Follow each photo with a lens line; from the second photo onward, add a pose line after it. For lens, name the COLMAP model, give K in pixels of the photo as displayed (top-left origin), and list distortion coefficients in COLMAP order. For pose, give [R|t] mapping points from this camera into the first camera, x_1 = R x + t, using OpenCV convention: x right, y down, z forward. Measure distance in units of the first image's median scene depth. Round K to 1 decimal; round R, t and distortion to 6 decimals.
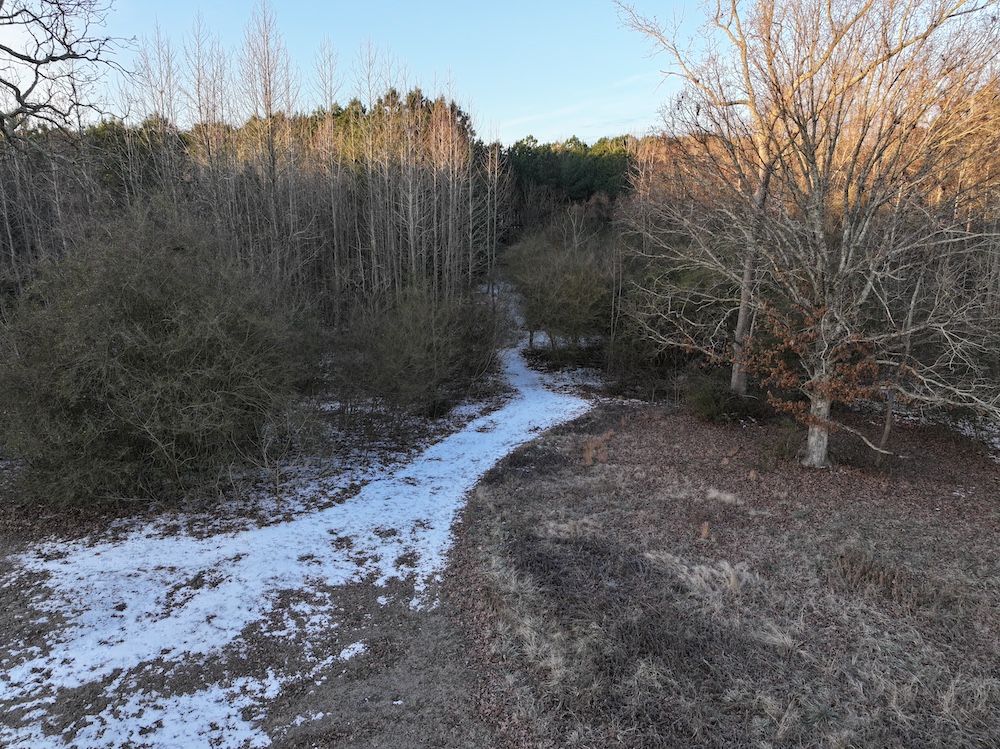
lens RADIAL K [[705.0, 0, 503.9], [0, 705.0, 372.2], [0, 0, 1]] dist [-0.004517, 0.020267]
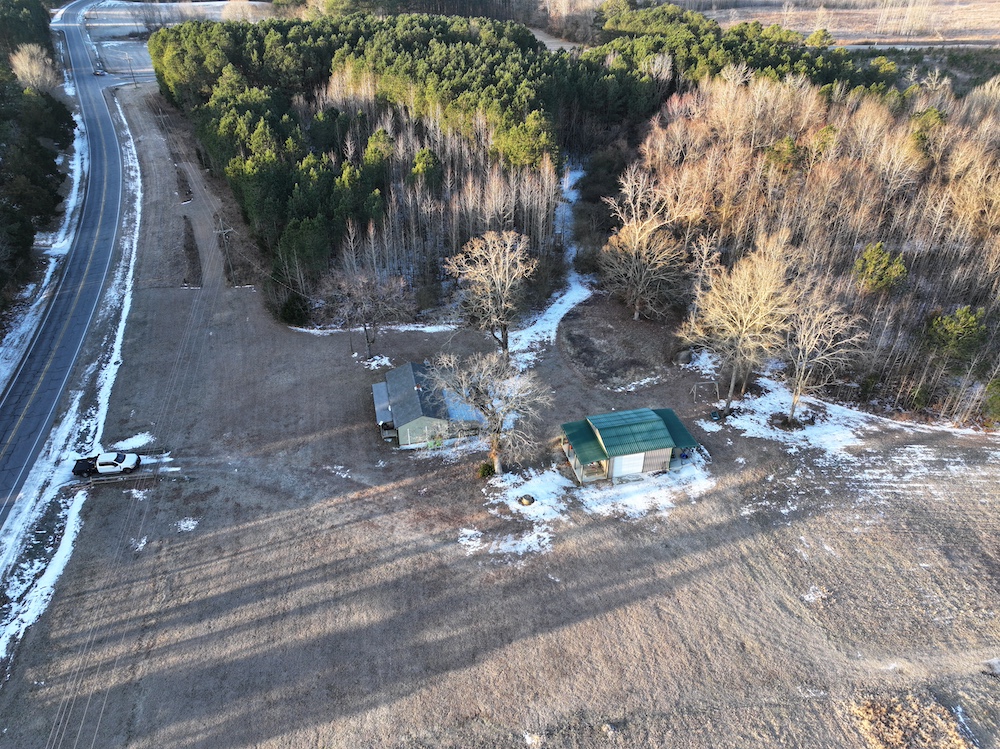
lens RADIAL K [[705.0, 0, 503.9], [0, 705.0, 372.2], [0, 0, 1]] dist [-0.004517, 0.020267]
pose [[0.996614, 0.046387, -0.067883, -0.052323], [-0.021207, 0.942735, 0.332866, -0.749664], [0.079436, -0.330300, 0.940527, -2.480141]]
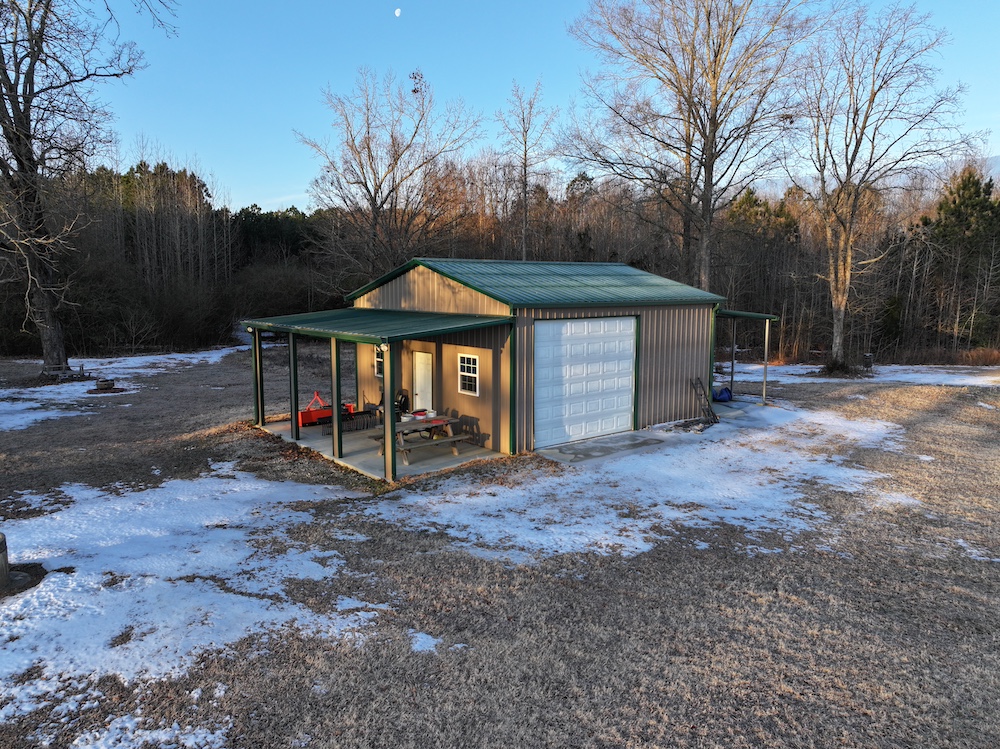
lens RADIAL K [[705.0, 0, 503.9], [0, 705.0, 372.2], [0, 0, 1]] dist [-0.004517, 0.020267]
pose [[0.933723, -0.050845, 0.354368, -0.020123], [0.088782, 0.991828, -0.091624, 0.339629], [-0.346813, 0.117013, 0.930606, -0.809580]]
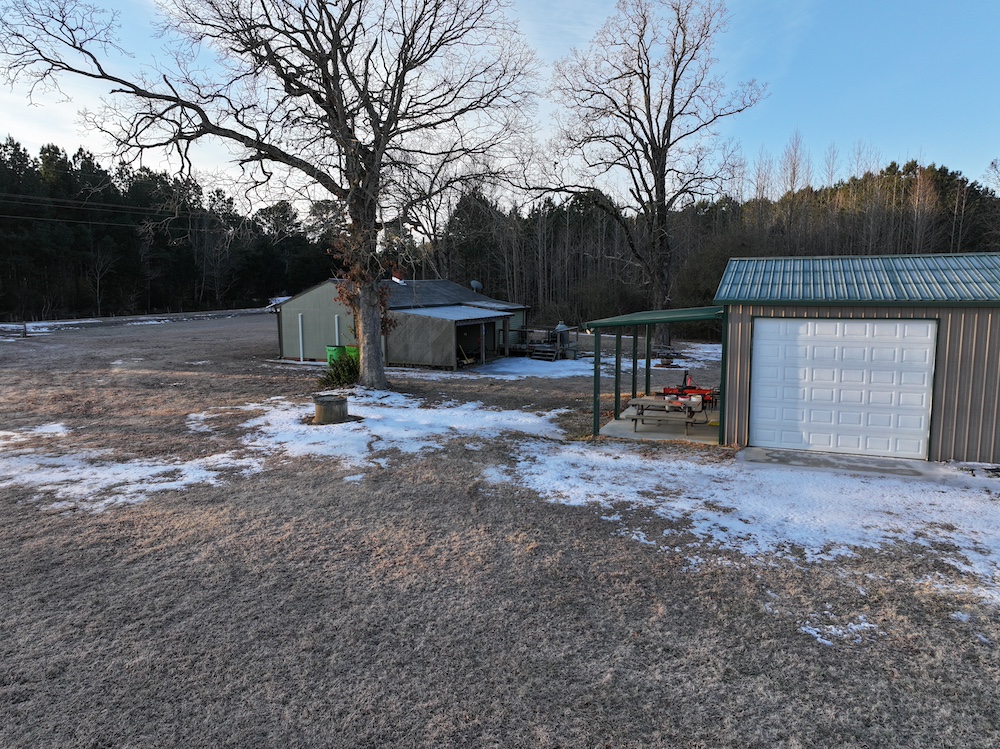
lens RADIAL K [[705.0, 0, 503.9], [0, 705.0, 372.2], [0, 0, 1]] dist [-0.004517, 0.020267]
pose [[0.754126, 0.070035, -0.652985, 0.348987], [-0.144828, 0.987554, -0.061342, 0.353584], [0.640561, 0.140830, 0.754883, -0.842526]]
